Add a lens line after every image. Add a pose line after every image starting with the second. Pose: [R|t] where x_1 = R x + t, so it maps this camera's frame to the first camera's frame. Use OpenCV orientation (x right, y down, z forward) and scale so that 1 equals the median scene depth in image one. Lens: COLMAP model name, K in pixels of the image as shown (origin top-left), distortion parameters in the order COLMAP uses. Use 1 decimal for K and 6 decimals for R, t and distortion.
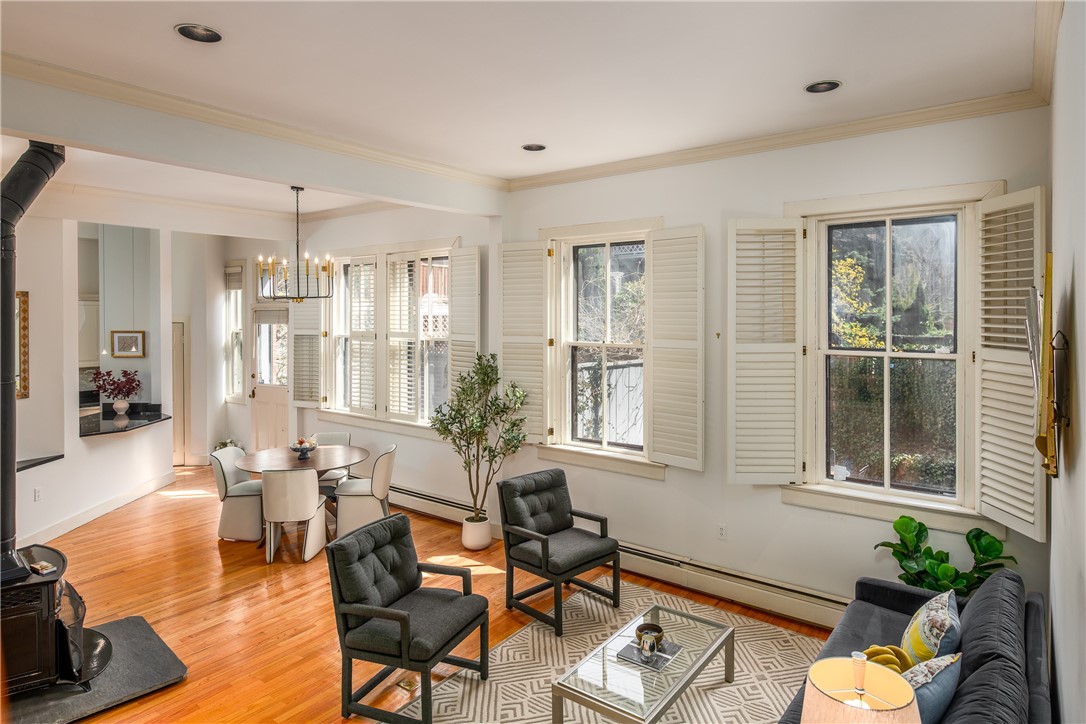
lens RADIAL K [[628.6, 0, 549.2], [0, 628.6, 314.7], [0, 0, 1]] dist [-0.000183, -0.000922]
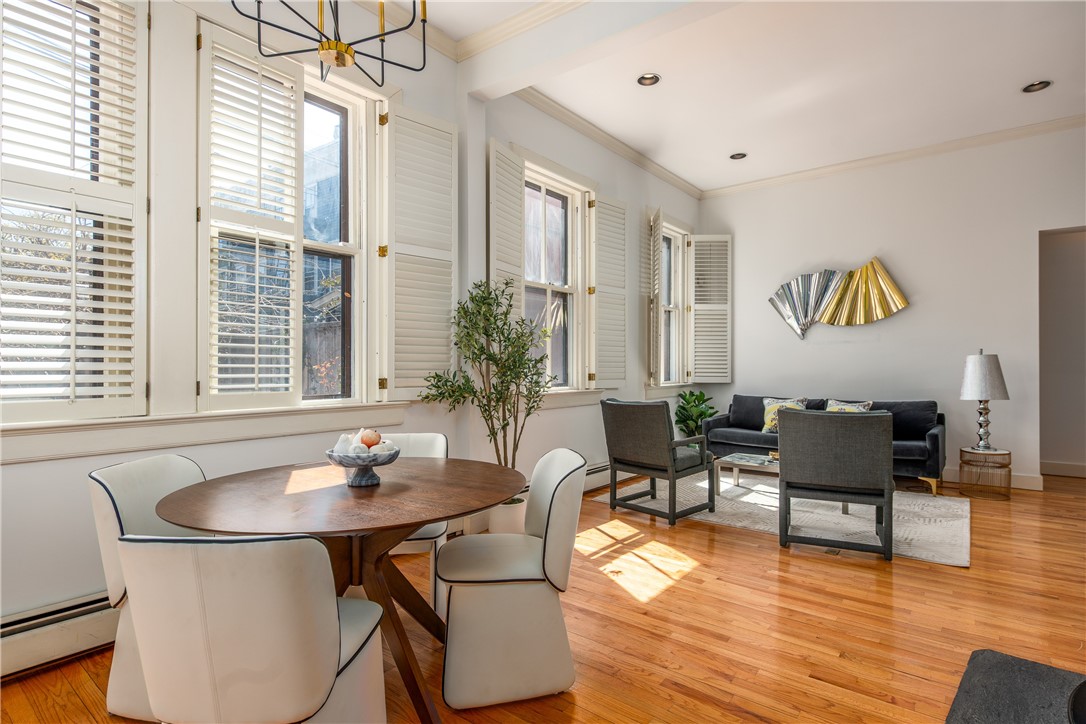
lens RADIAL K [[557.6, 0, 543.0], [0, 557.6, 362.0], [0, 0, 1]] dist [0.000079, 0.000071]
pose [[0.038583, 0.009299, 0.999212, -0.956701], [0.004981, 0.999942, -0.009498, 0.210037], [-0.999243, 0.005344, 0.038535, 1.150709]]
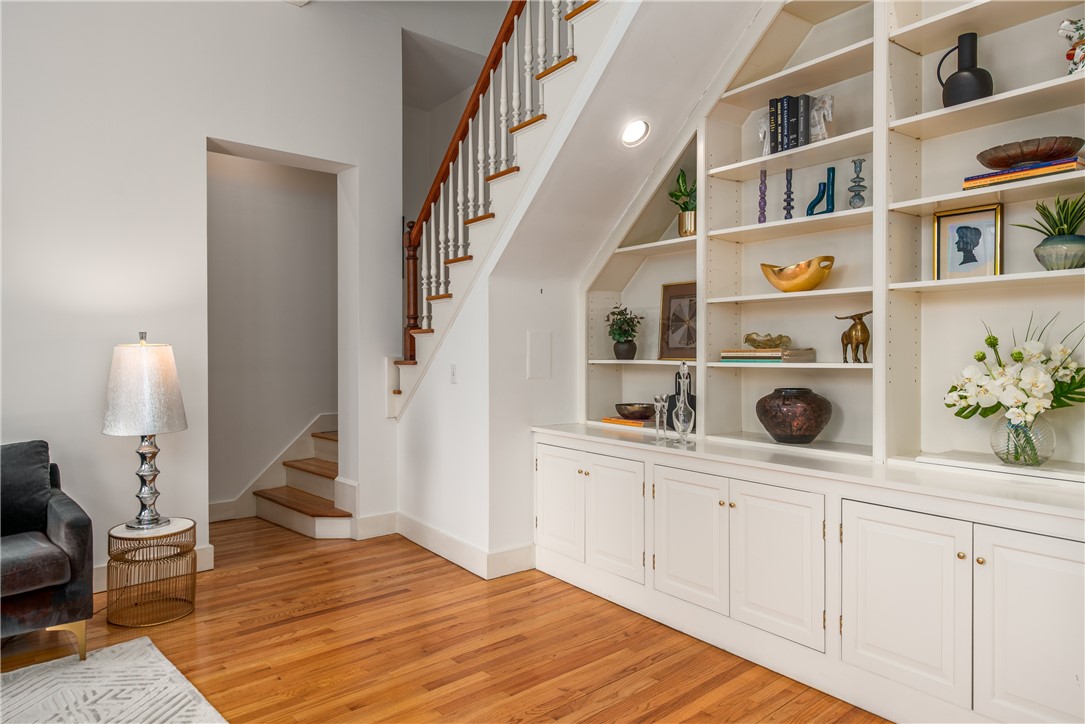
lens RADIAL K [[710.4, 0, 544.0], [0, 710.4, 357.7], [0, 0, 1]] dist [0.001110, 0.001099]
pose [[-0.982461, 0.002350, 0.186454, -0.368917], [0.005596, 0.999842, 0.016885, 0.194353], [-0.186384, 0.017633, -0.982319, 0.967450]]
